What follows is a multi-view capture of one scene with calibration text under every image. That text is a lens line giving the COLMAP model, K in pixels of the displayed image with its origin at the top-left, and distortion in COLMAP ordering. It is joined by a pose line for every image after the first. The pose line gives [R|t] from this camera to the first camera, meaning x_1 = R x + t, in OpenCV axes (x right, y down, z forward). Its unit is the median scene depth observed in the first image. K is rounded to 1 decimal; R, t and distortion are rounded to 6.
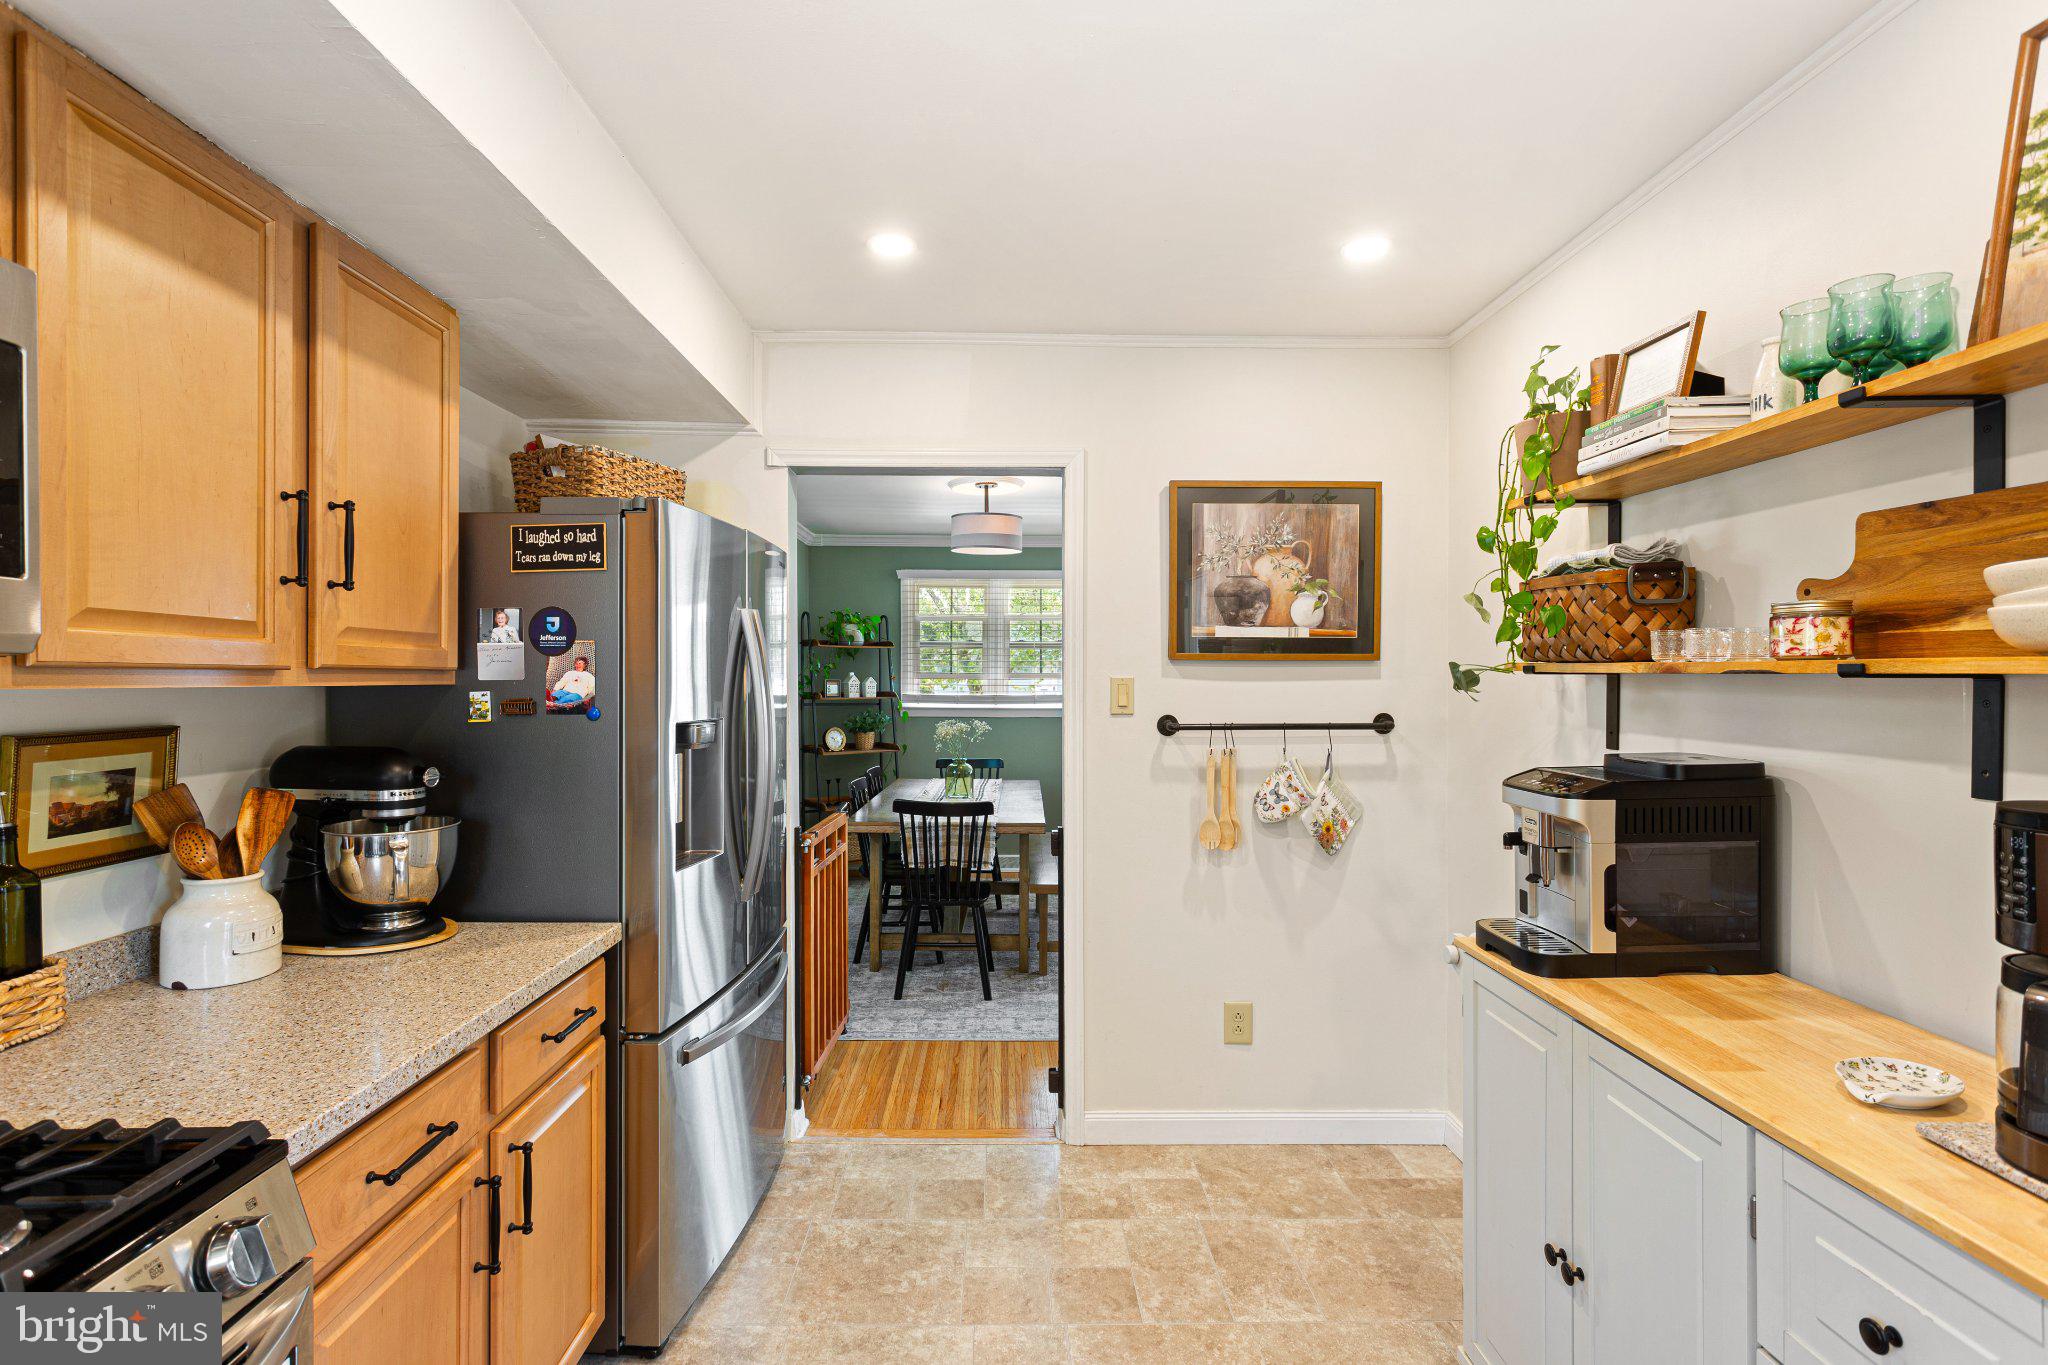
lens RADIAL K [[971.0, 0, 1014.3], [0, 971.0, 683.4], [0, 0, 1]] dist [0.001363, 0.000803]
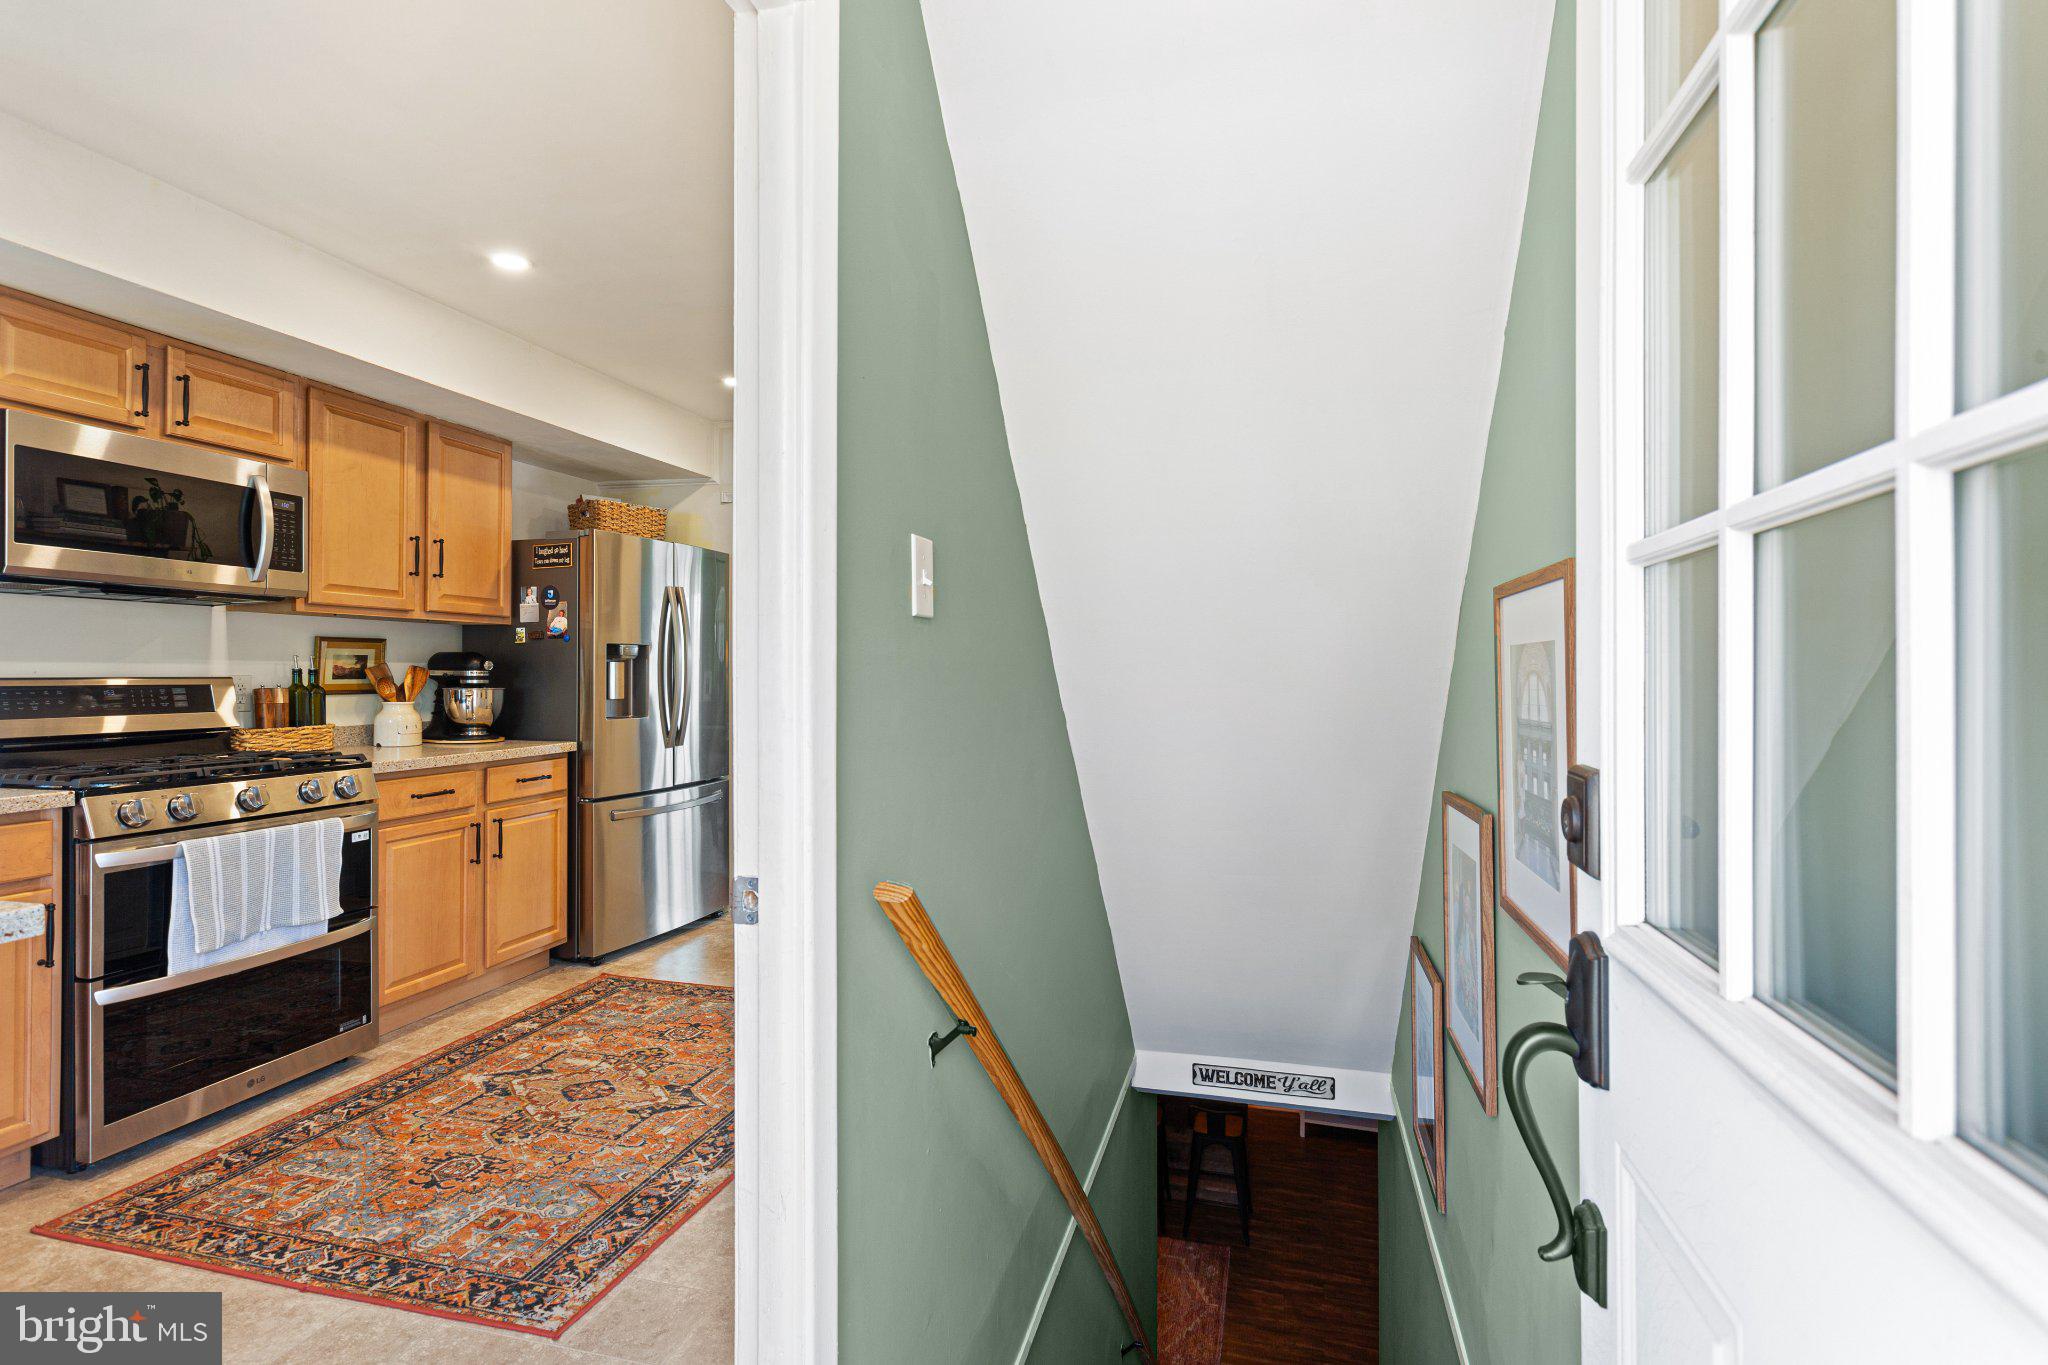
lens RADIAL K [[971.0, 0, 1034.1], [0, 971.0, 673.0], [0, 0, 1]] dist [0.001363, 0.000803]
pose [[0.968726, 0.001871, -0.248125, 1.160701], [-0.002999, 0.999987, -0.004168, 0.126154], [0.248114, 0.004782, 0.968719, -0.820121]]
